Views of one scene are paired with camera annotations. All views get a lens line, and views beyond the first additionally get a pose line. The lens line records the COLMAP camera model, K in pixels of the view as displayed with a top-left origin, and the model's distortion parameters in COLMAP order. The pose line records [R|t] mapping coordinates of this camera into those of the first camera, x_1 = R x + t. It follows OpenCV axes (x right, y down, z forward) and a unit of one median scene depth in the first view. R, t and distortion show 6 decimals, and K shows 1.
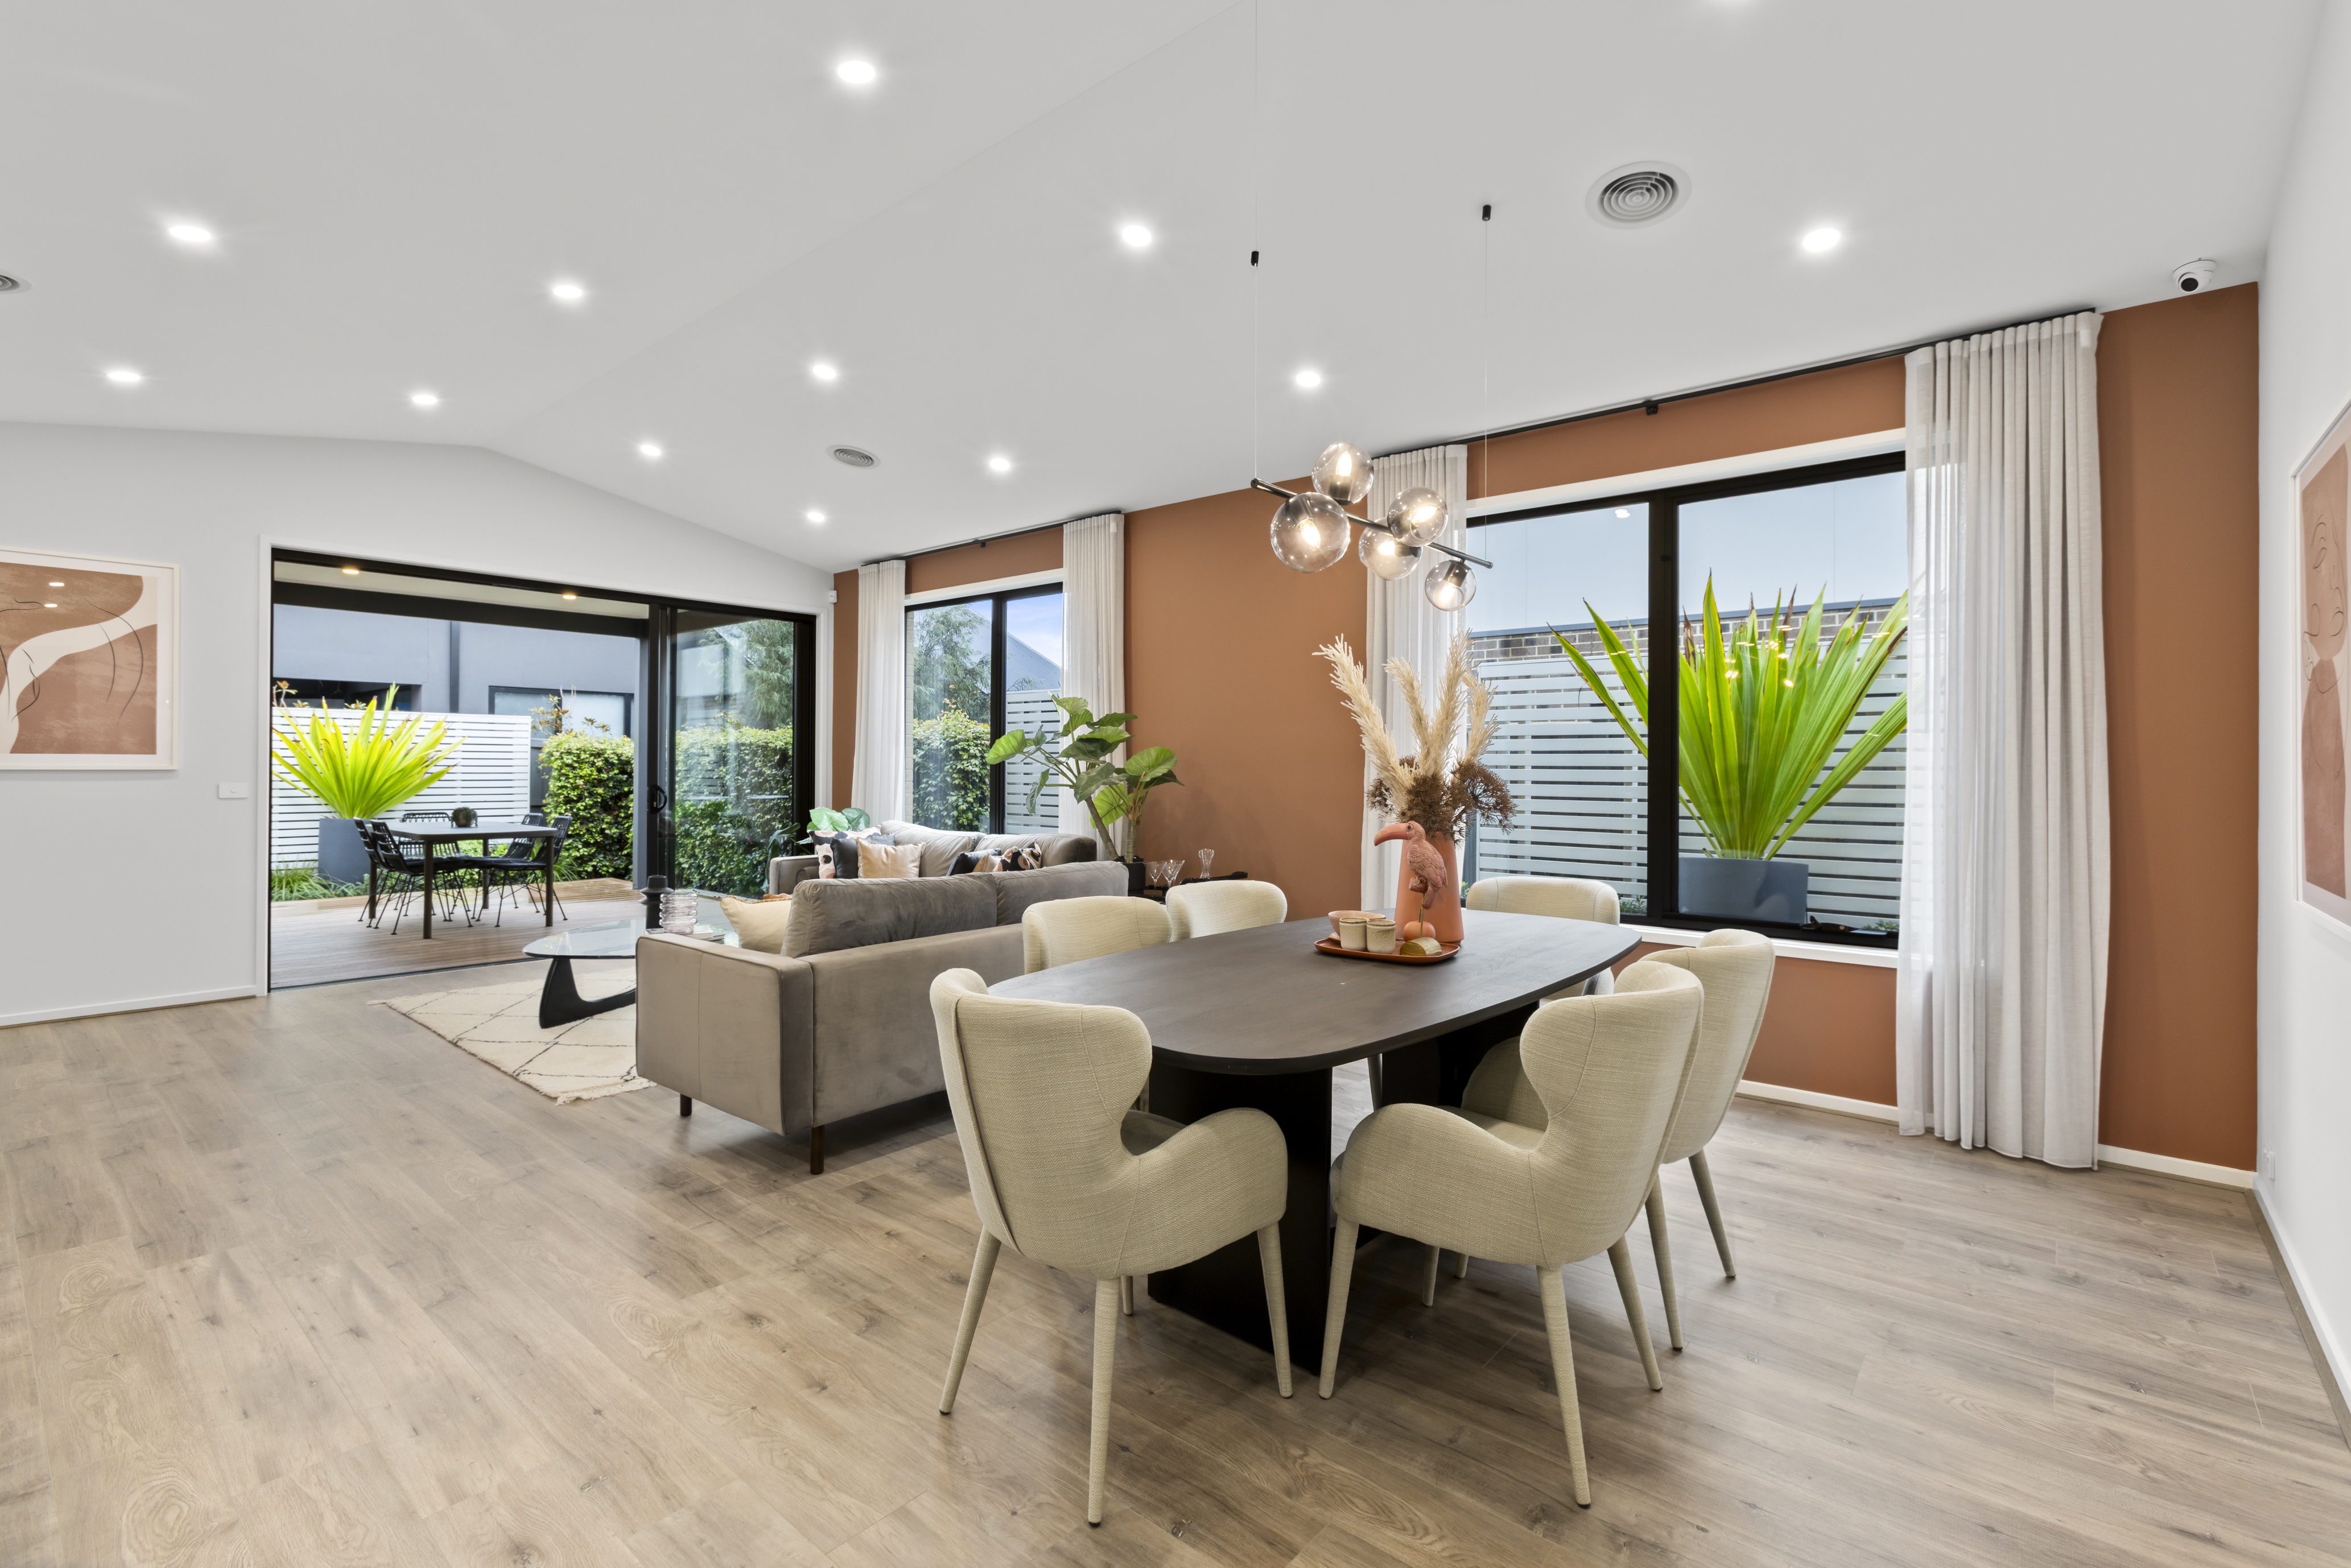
lens RADIAL K [[1072.5, 0, 1148.7], [0, 1072.5, 764.5], [0, 0, 1]] dist [0.026345, 0.000041]
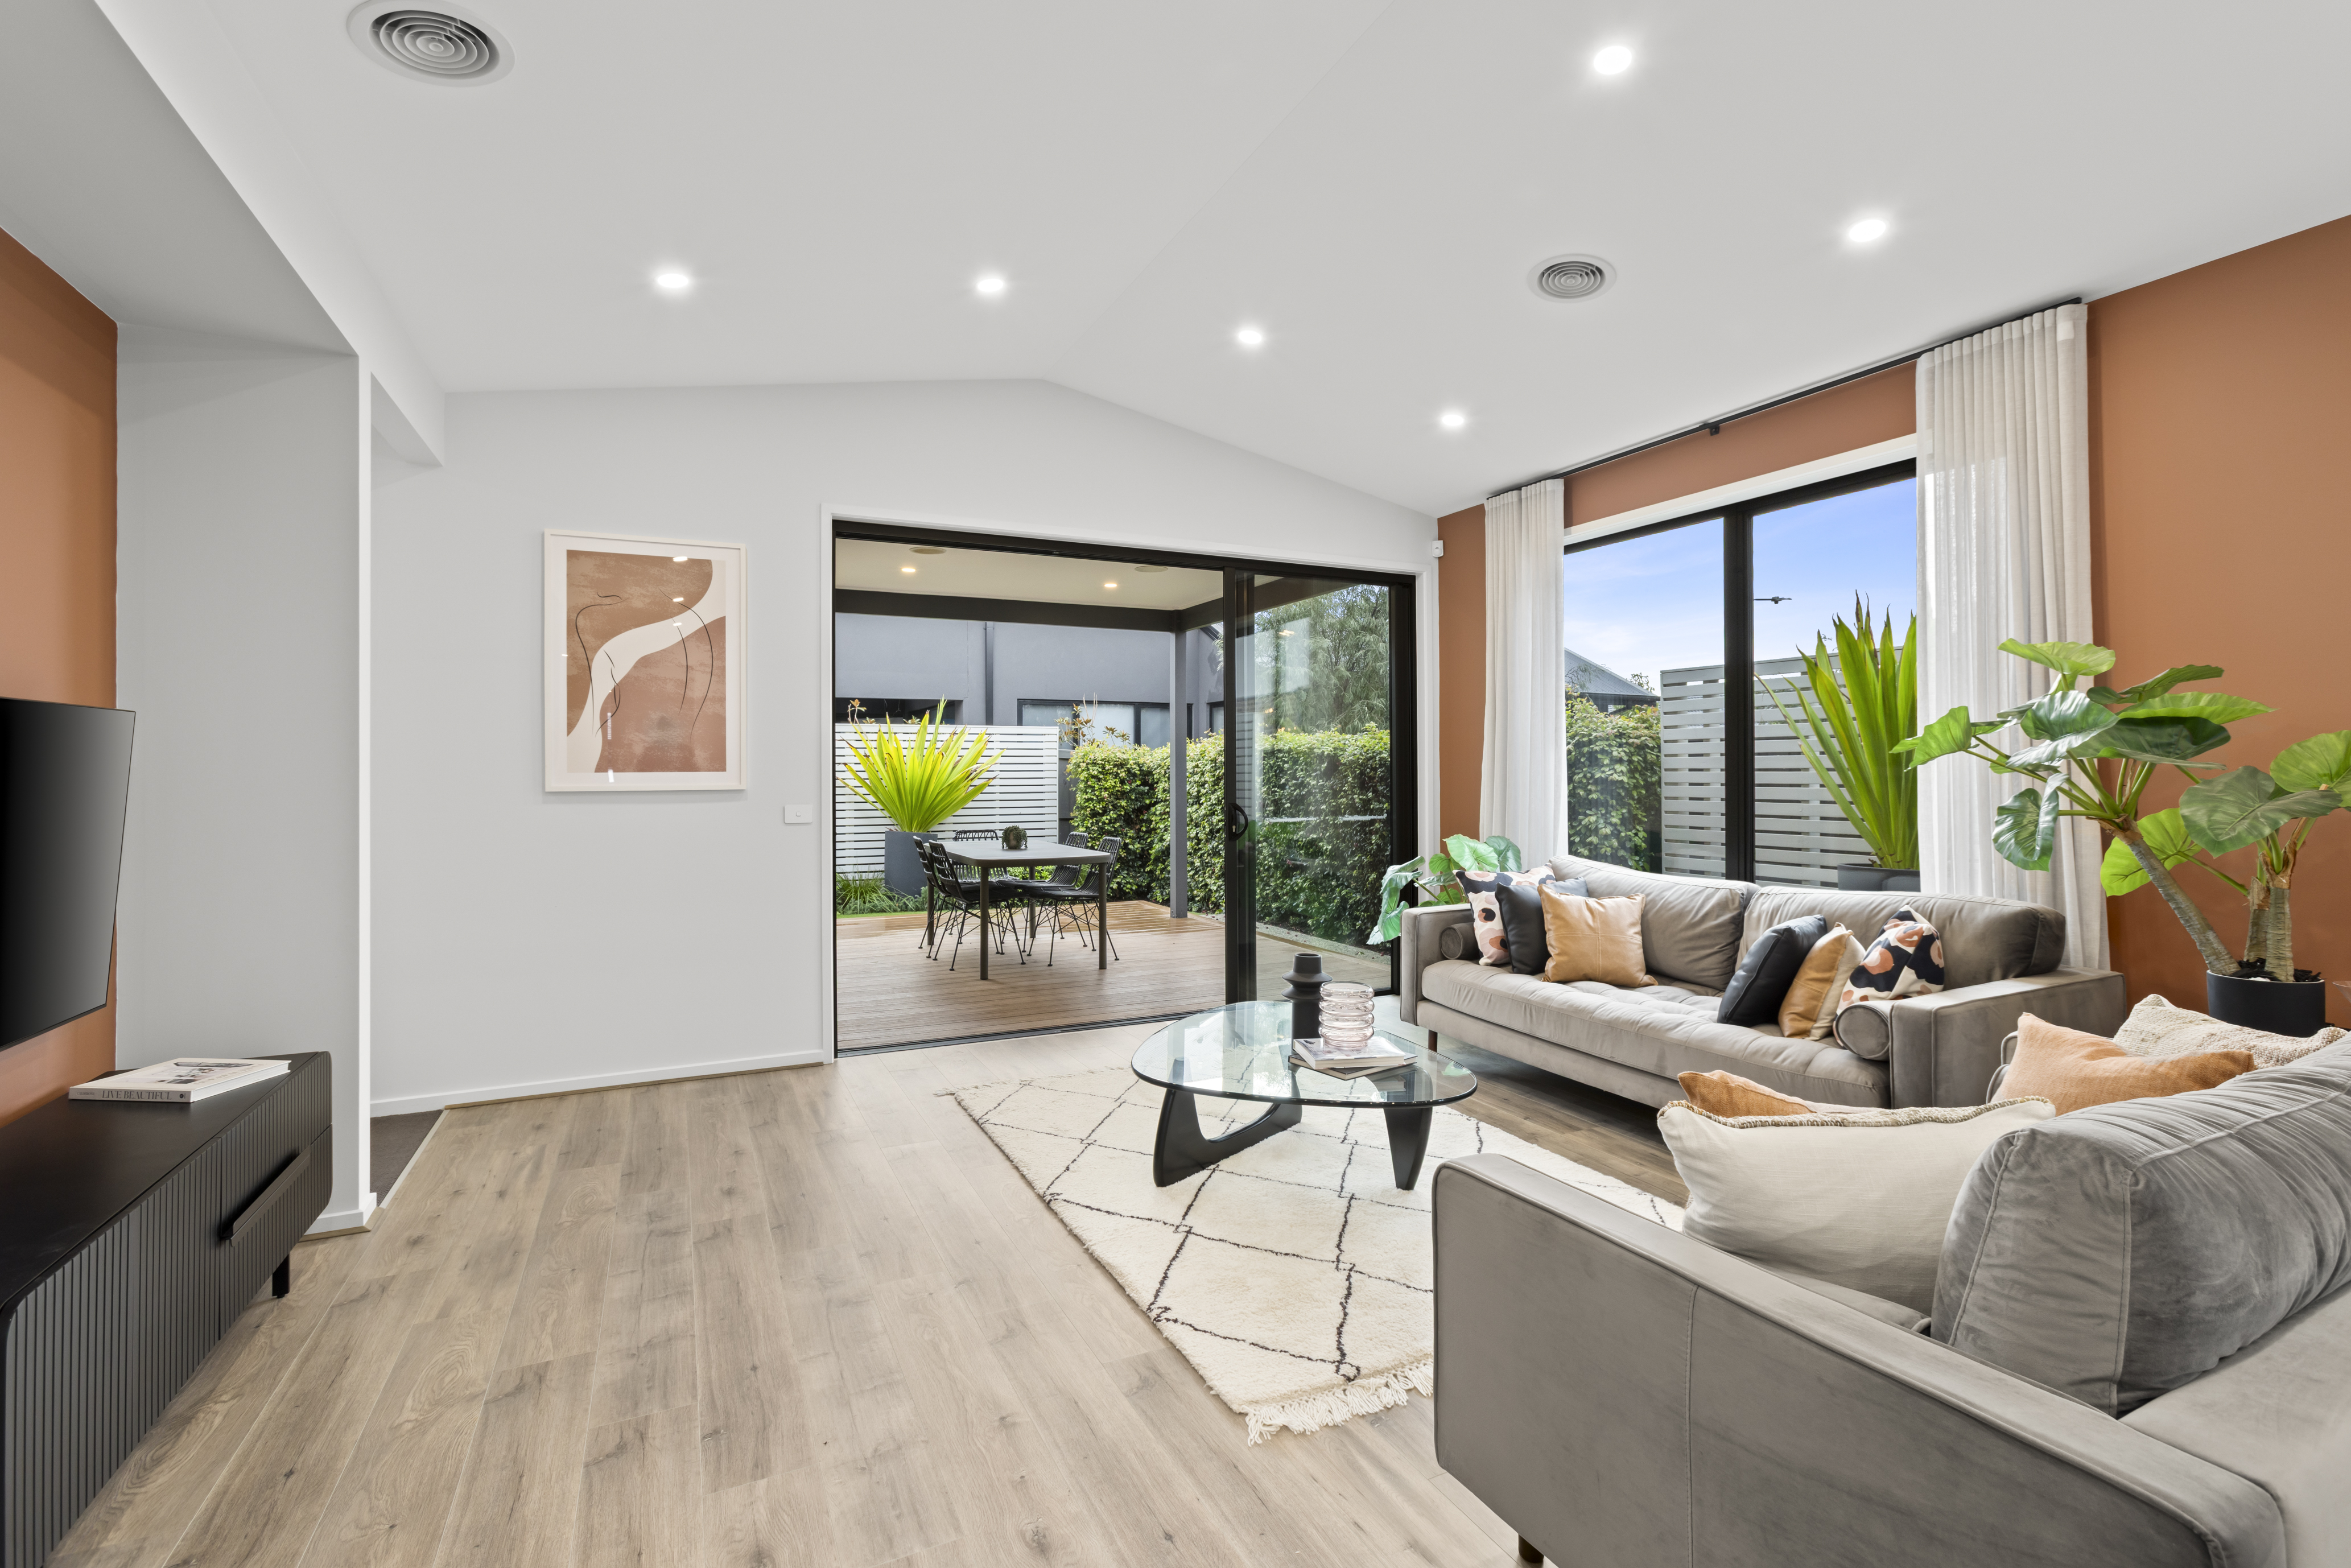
lens RADIAL K [[1051.0, 0, 1172.3], [0, 1051.0, 760.5], [0, 0, 1]] dist [-0.014470, 0.042845]
pose [[0.926749, -0.015064, -0.375380, -0.205435], [0.011482, 0.999865, -0.011778, -0.003012], [0.375507, 0.006605, 0.926796, 0.274341]]
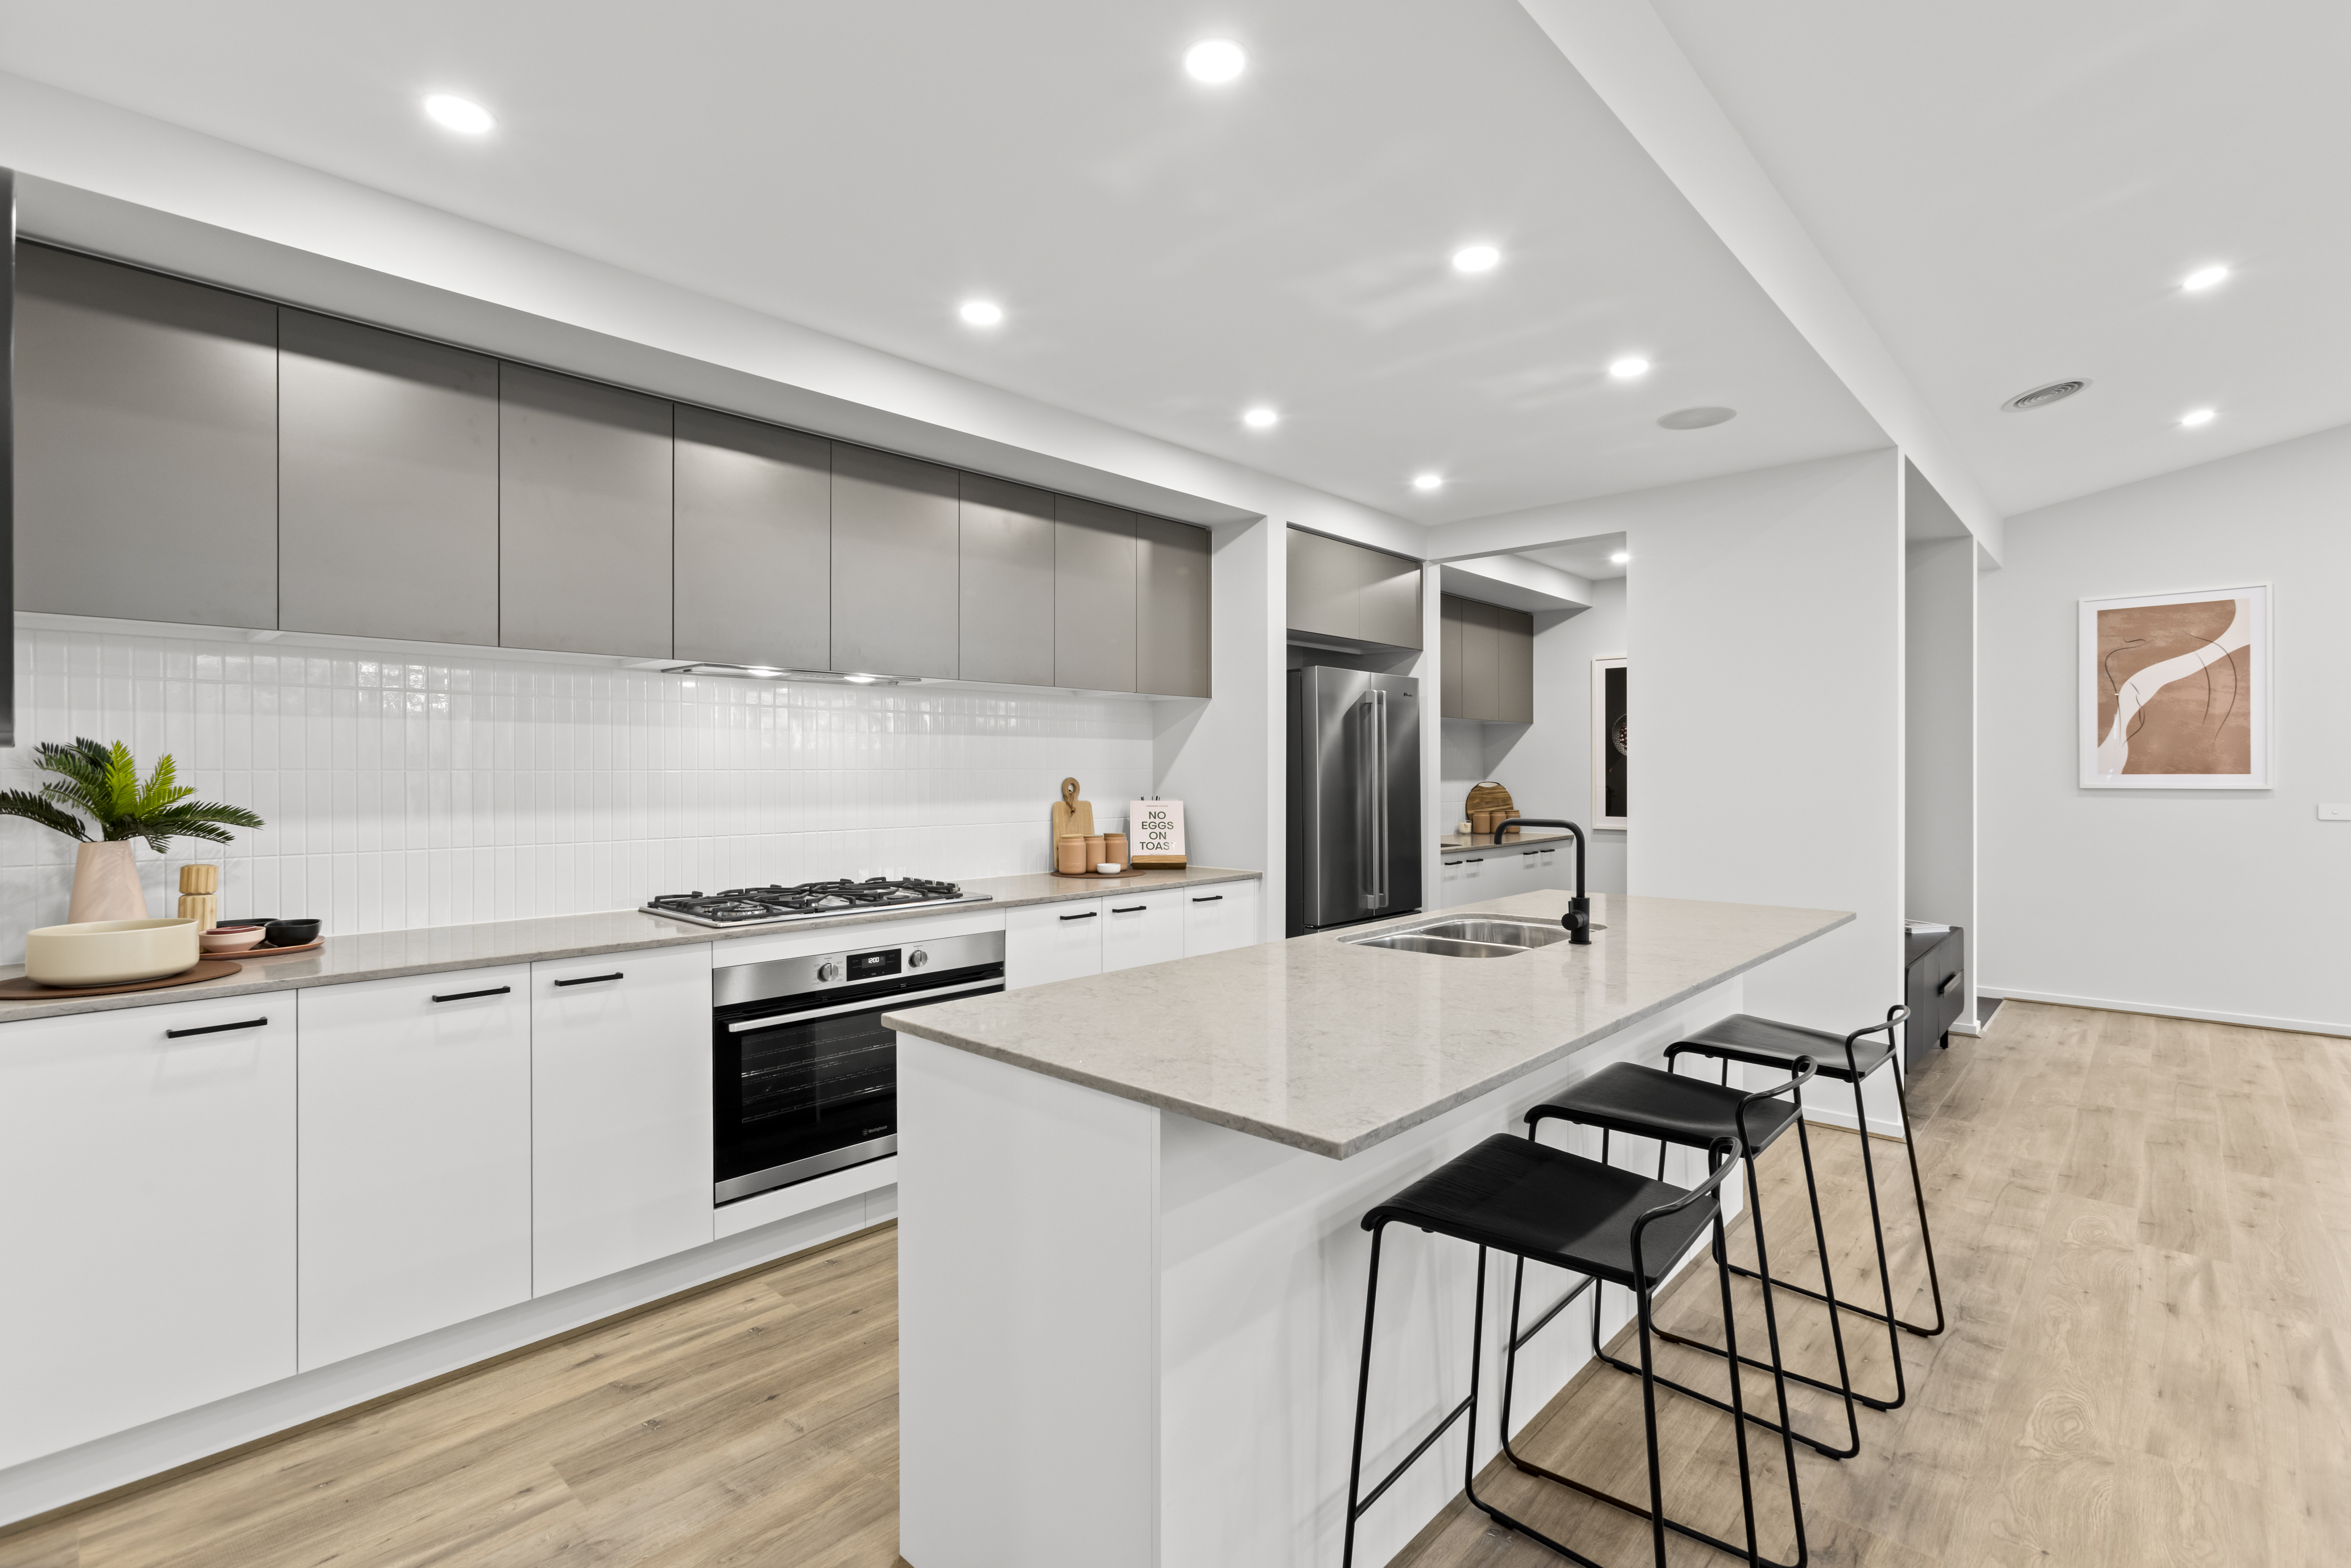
lens RADIAL K [[1095.5, 0, 1175.2], [0, 1095.5, 773.6], [0, 0, 1]] dist [0.015946, -0.000036]
pose [[-0.006540, -0.006736, -0.999956, 0.087138], [0.003686, 0.999970, -0.006761, -0.004368], [0.999972, -0.003730, -0.006515, 0.013742]]
